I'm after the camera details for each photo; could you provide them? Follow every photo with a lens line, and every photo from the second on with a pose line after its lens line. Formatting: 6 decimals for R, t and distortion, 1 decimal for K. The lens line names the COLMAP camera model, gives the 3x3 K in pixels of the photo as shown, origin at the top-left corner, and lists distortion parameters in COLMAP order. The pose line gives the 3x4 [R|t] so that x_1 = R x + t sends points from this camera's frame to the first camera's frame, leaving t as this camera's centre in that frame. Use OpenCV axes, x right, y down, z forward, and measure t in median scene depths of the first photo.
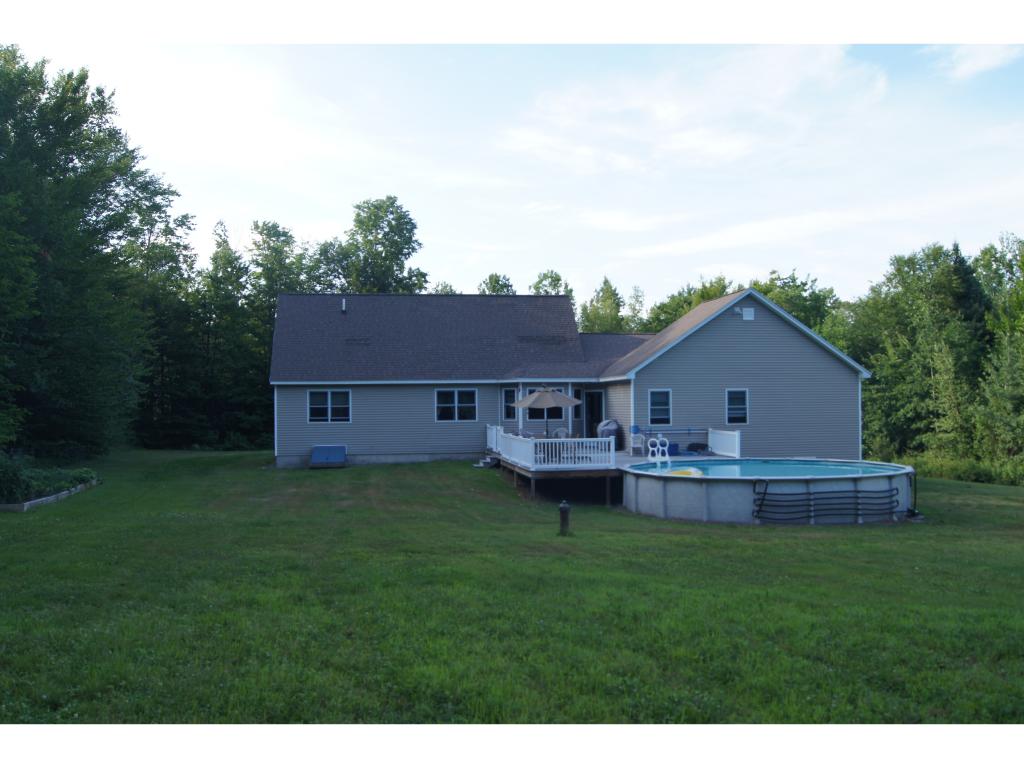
lens RADIAL K [[954.7, 0, 512.4], [0, 954.7, 386.0], [0, 0, 1]] dist [-0.057037, 0.000000]
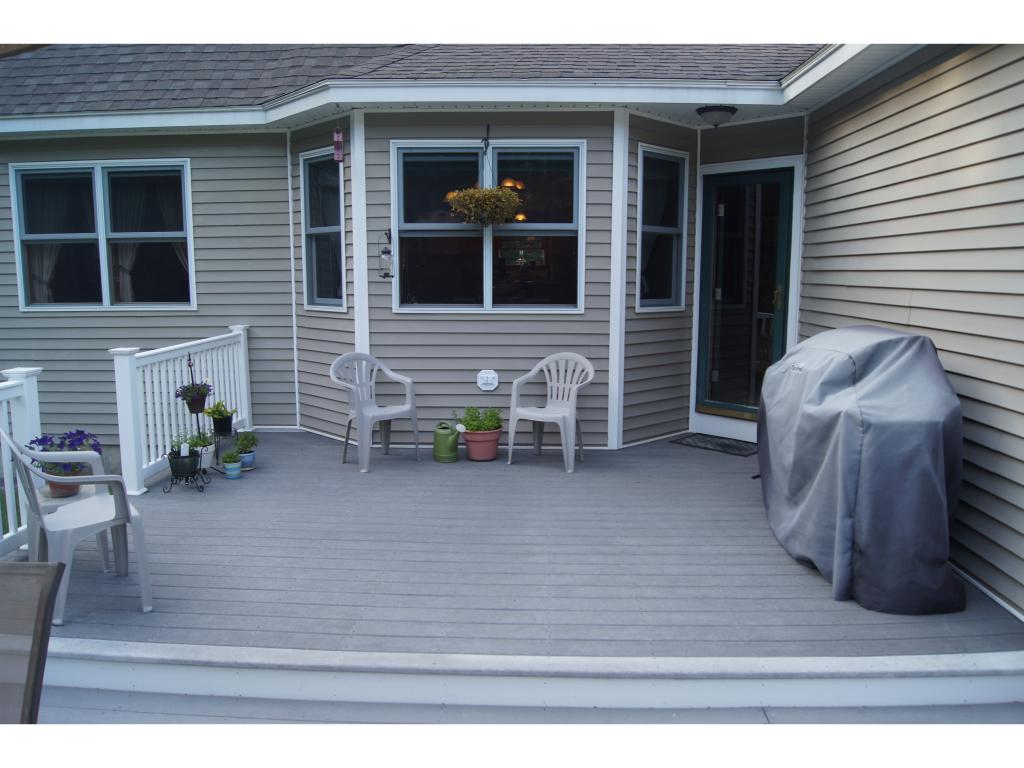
lens RADIAL K [[808.6, 0, 509.0], [0, 808.6, 387.1], [0, 0, 1]] dist [-0.076875, 0.013953]
pose [[0.982533, 0.035836, -0.182605, 0.070543], [-0.004469, 0.985543, 0.169369, 0.023600], [0.186035, -0.165594, 0.968488, 0.848803]]
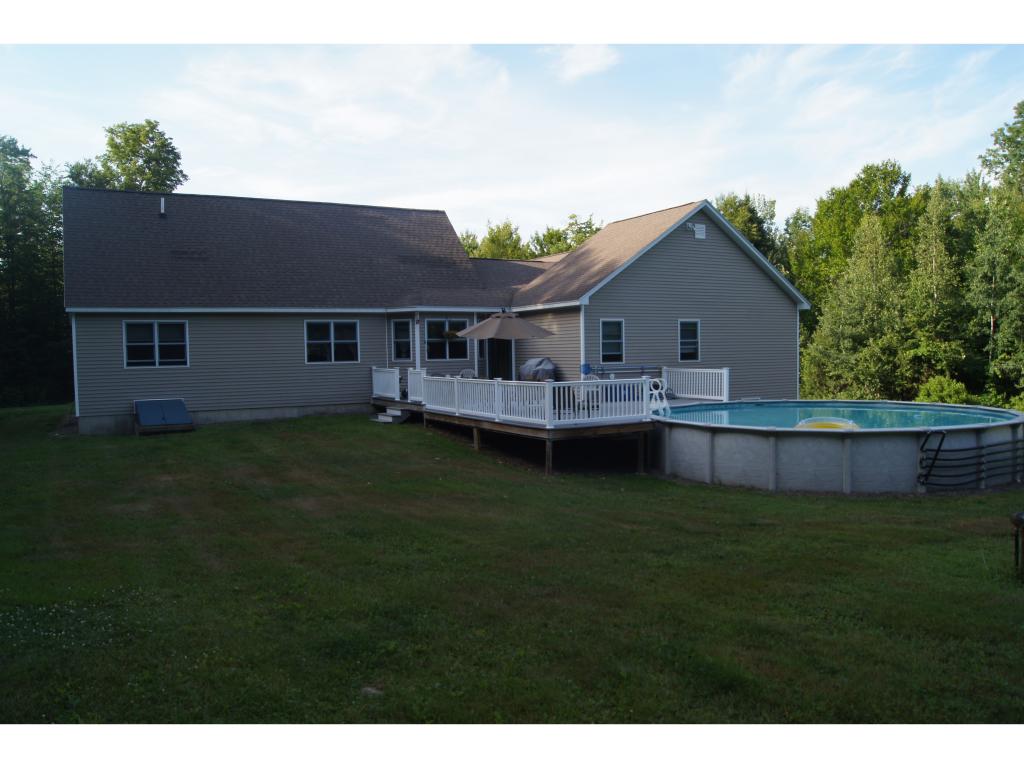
lens RADIAL K [[808.6, 0, 512.1], [0, 808.6, 386.2], [0, 0, 1]] dist [-0.076875, 0.013953]
pose [[0.938014, -0.022126, 0.345892, -0.149956], [0.002410, 0.998353, 0.057327, 0.019501], [-0.346590, -0.052939, 0.936522, 0.355656]]
